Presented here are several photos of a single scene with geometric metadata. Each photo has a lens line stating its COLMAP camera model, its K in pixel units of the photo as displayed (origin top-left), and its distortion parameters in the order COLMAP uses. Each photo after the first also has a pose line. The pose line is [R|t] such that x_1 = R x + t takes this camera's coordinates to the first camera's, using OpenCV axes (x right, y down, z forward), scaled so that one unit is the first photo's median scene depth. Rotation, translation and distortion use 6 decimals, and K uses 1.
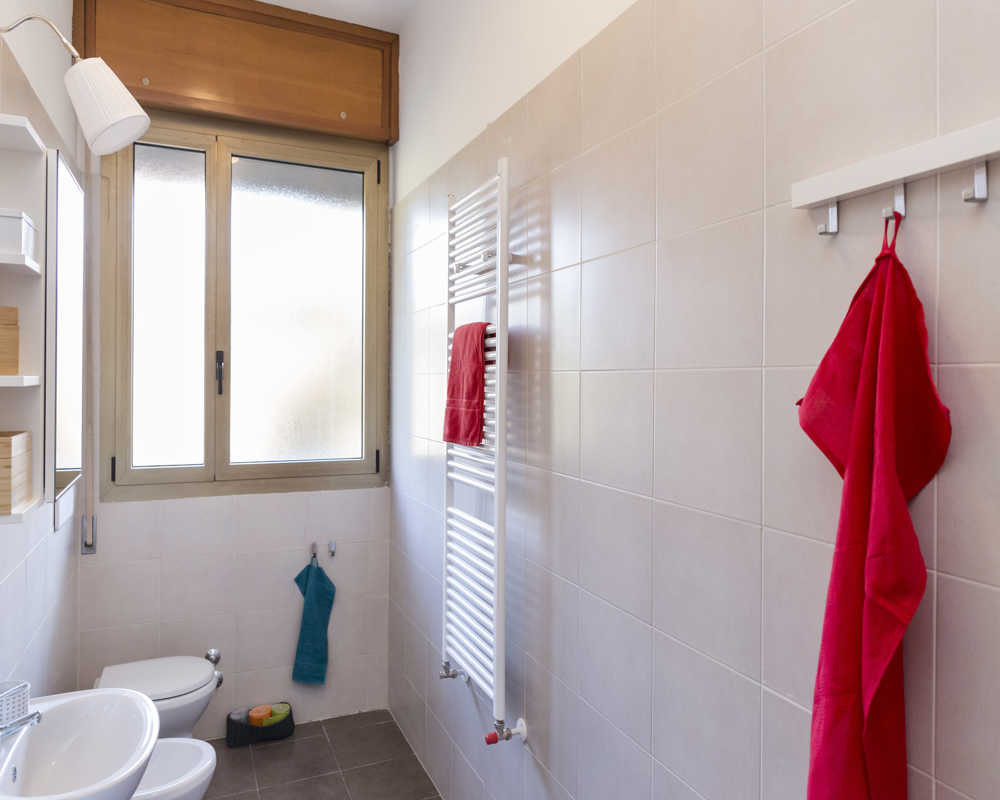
lens RADIAL K [[683.9, 0, 499.5], [0, 683.9, 390.6], [0, 0, 1]] dist [0.006744, 0.012365]
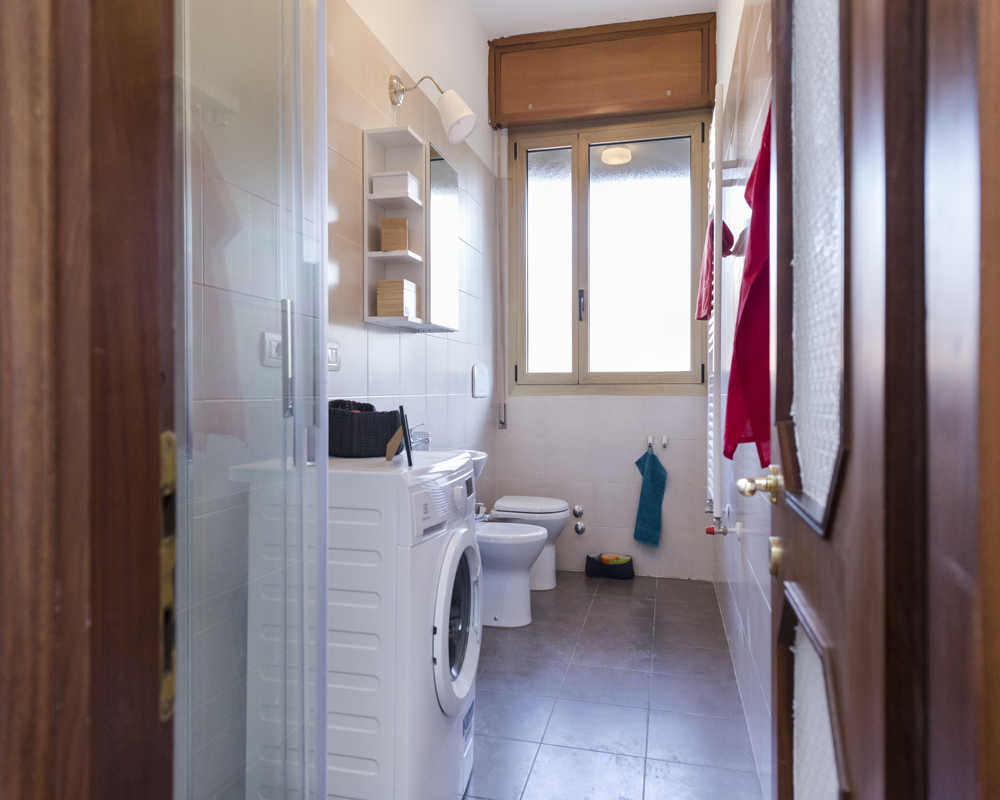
lens RADIAL K [[683.9, 0, 501.3], [0, 683.9, 400.4], [0, 0, 1]] dist [0.006744, 0.012365]
pose [[0.792667, 0.000207, -0.609654, 0.298102], [0.004997, 0.999964, 0.006837, 0.151890], [0.609634, -0.008466, 0.792638, -0.186544]]
